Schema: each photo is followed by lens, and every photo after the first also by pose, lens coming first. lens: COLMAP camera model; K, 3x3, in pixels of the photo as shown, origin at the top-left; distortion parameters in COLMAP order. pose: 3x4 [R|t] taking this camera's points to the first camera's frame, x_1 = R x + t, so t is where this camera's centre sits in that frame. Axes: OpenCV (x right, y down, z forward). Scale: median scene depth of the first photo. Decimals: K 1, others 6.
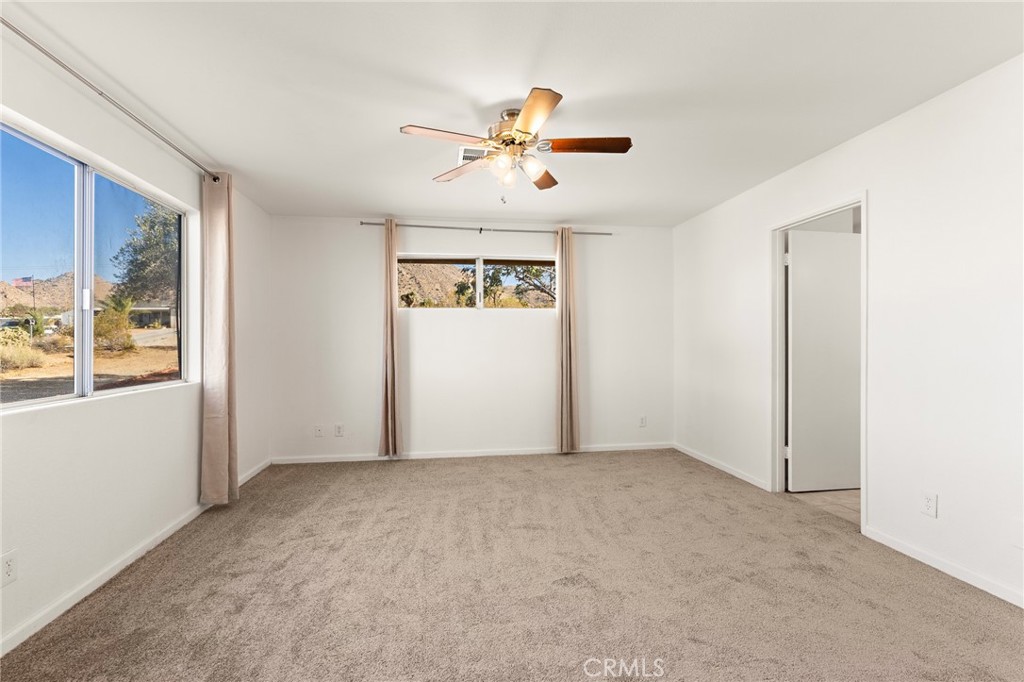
lens RADIAL K [[466.4, 0, 506.3], [0, 466.4, 344.9], [0, 0, 1]] dist [-0.005655, 0.000727]
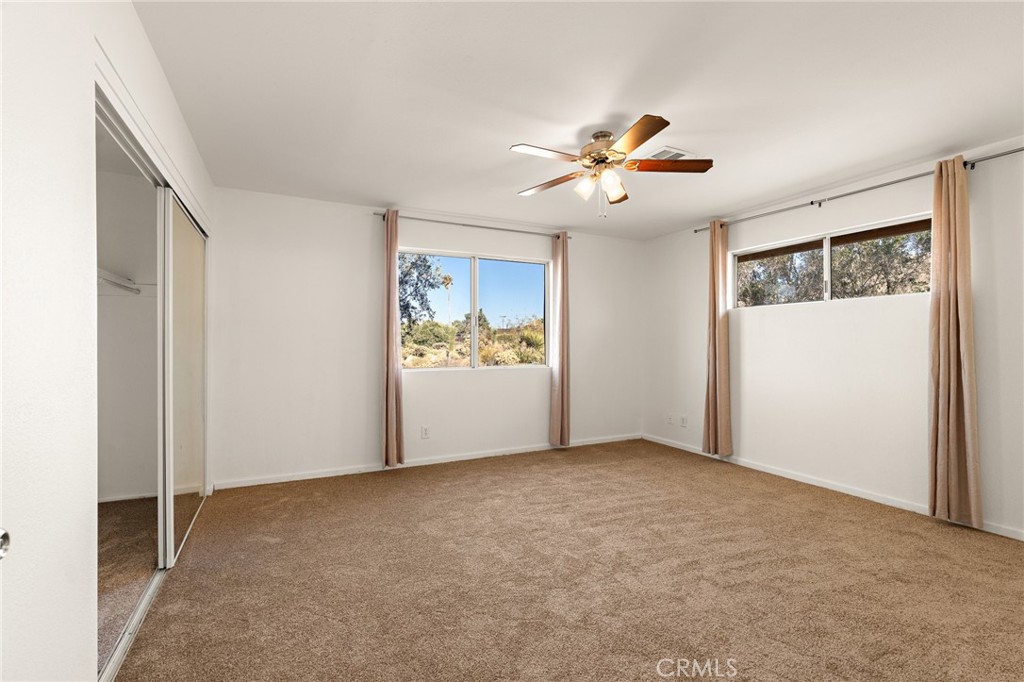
lens RADIAL K [[466.4, 0, 506.3], [0, 466.4, 344.9], [0, 0, 1]] dist [-0.005655, 0.000727]
pose [[0.294214, 0.012290, -0.955661, 0.758512], [-0.007527, 0.999916, 0.010542, -0.011120], [0.955710, 0.004092, 0.294282, 0.346645]]
